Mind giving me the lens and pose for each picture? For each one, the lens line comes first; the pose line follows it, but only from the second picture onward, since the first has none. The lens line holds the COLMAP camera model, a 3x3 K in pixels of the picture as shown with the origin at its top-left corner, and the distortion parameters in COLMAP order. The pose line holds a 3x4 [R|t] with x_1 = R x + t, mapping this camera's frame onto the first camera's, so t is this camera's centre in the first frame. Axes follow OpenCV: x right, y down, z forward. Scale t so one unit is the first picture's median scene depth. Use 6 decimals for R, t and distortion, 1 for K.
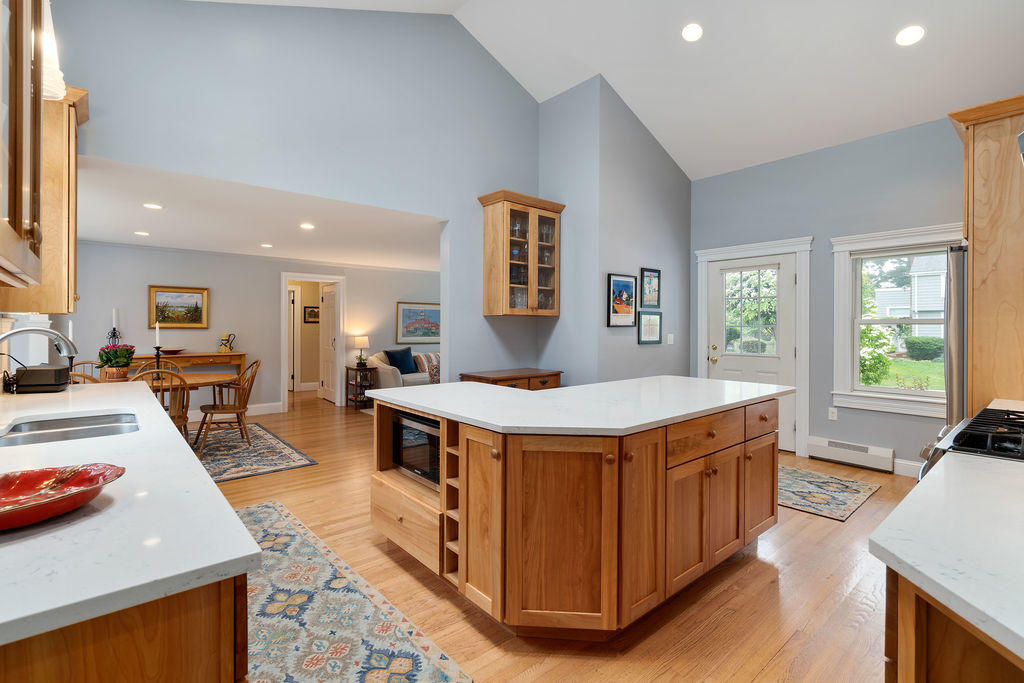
lens RADIAL K [[467.4, 0, 511.8], [0, 467.4, 327.4], [0, 0, 1]] dist [-0.000444, -0.000081]
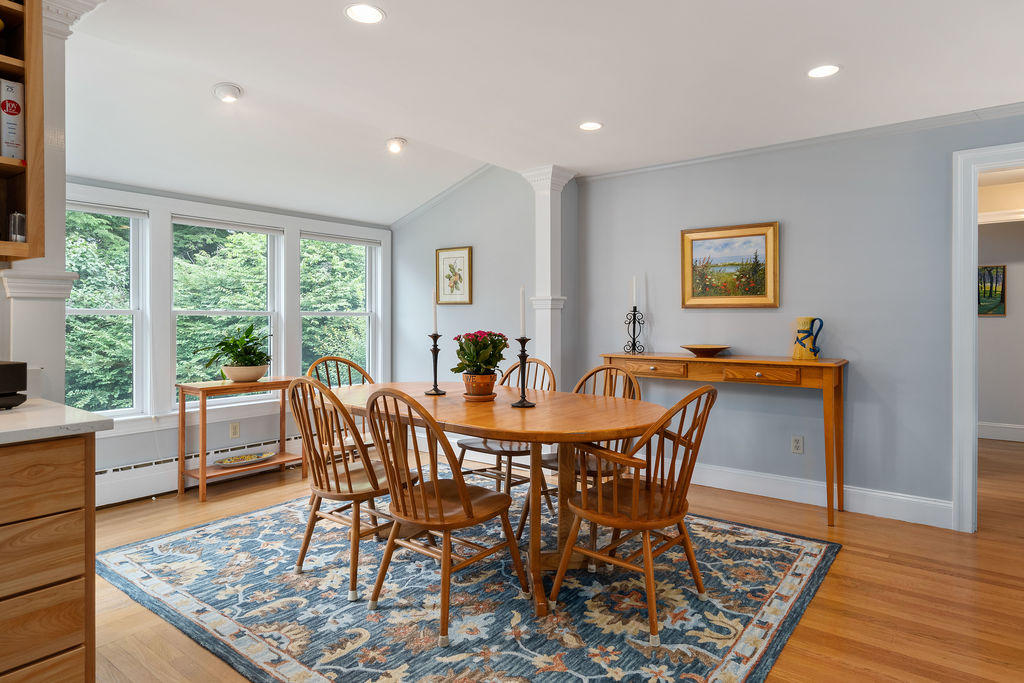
lens RADIAL K [[598.3, 0, 512.0], [0, 598.3, 341.5], [0, 0, 1]] dist [-0.002605, -0.000322]
pose [[0.206585, 0.031974, -0.977906, -0.110643], [-0.001774, 0.999476, 0.032305, 0.019392], [0.978427, -0.004939, 0.206534, 0.624284]]
